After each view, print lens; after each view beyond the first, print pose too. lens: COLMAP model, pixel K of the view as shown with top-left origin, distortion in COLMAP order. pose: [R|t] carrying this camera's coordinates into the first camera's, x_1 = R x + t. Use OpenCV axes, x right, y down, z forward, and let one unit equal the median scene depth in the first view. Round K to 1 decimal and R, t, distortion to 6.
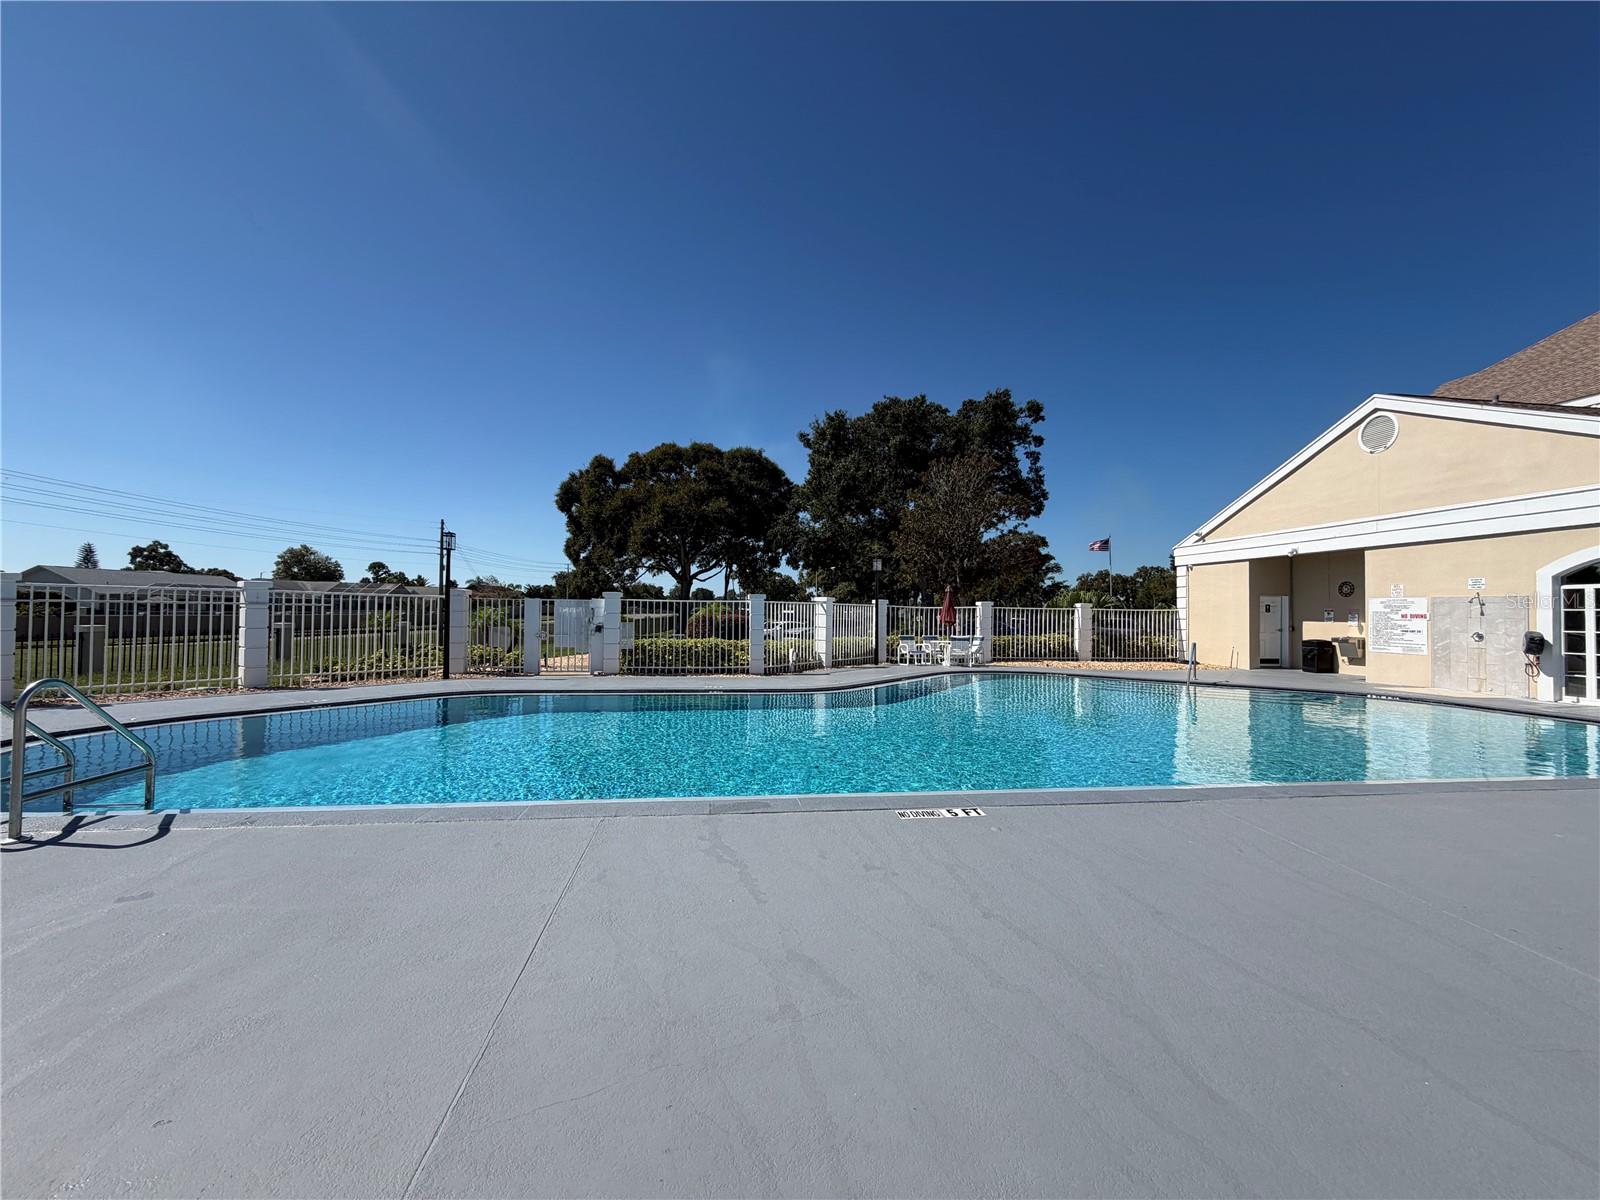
lens RADIAL K [[640.3, 0, 794.8], [0, 640.3, 597.9], [0, 0, 1]] dist [0.003855, 0.000203]
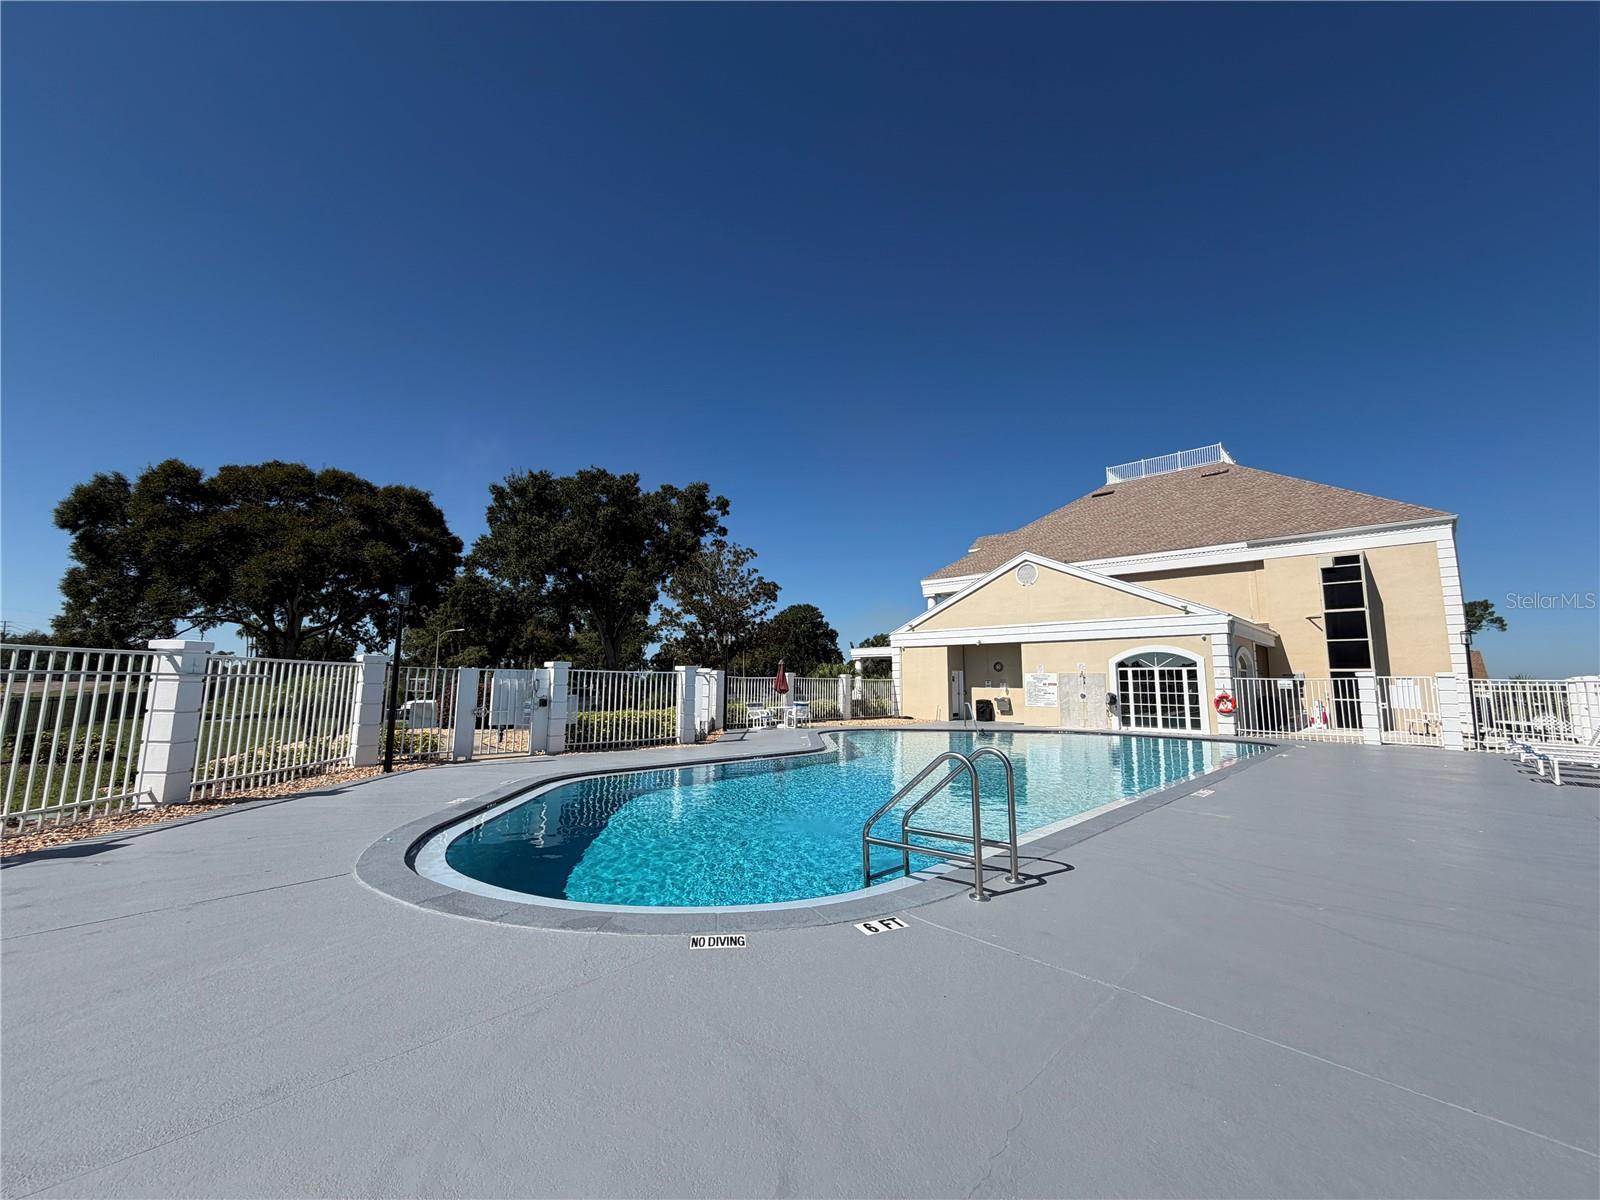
lens RADIAL K [[640.3, 0, 796.0], [0, 640.3, 598.8], [0, 0, 1]] dist [0.003855, 0.000203]
pose [[0.784869, 0.077384, 0.614811, -0.437543], [-0.013922, 0.994123, -0.107354, -0.003429], [-0.619506, 0.075699, 0.781334, 0.051021]]
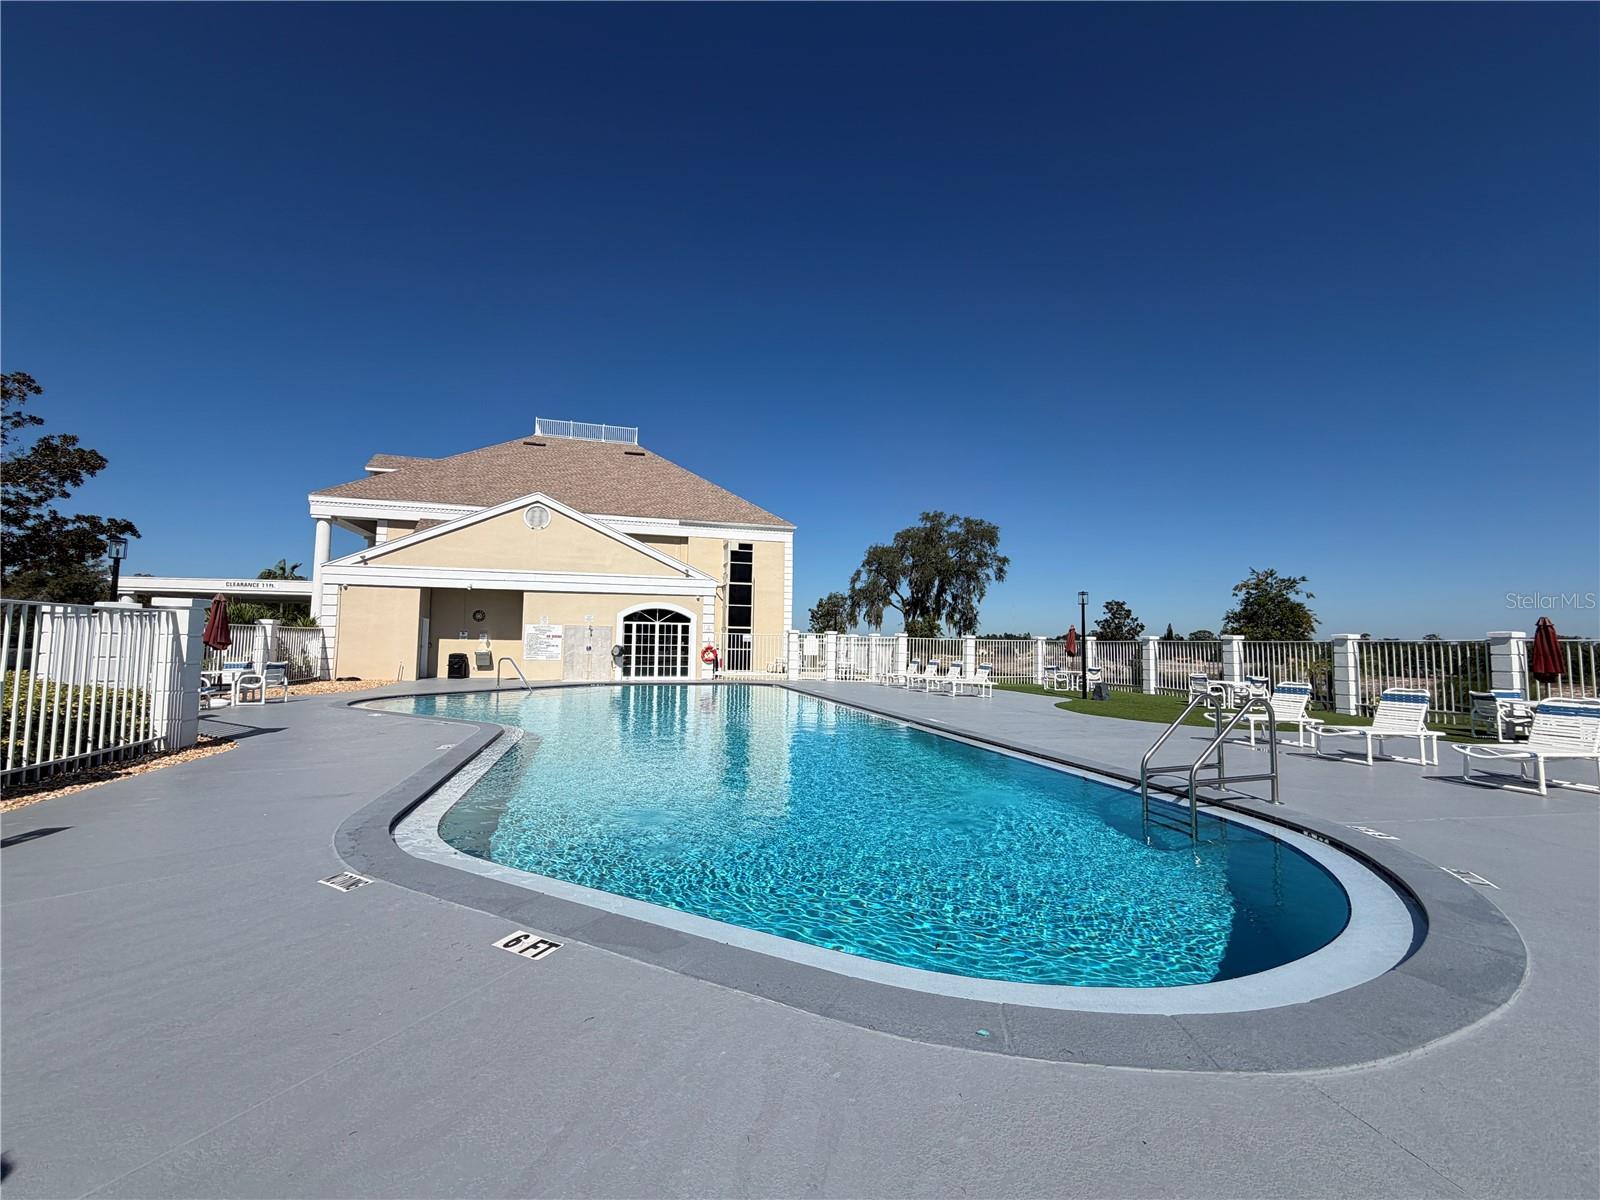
lens RADIAL K [[640.3, 0, 792.1], [0, 640.3, 599.1], [0, 0, 1]] dist [0.003855, 0.000203]
pose [[-0.142042, 0.054487, 0.988360, -0.507480], [-0.038466, 0.997426, -0.060515, 0.006434], [-0.989113, -0.046614, -0.139581, 0.444492]]
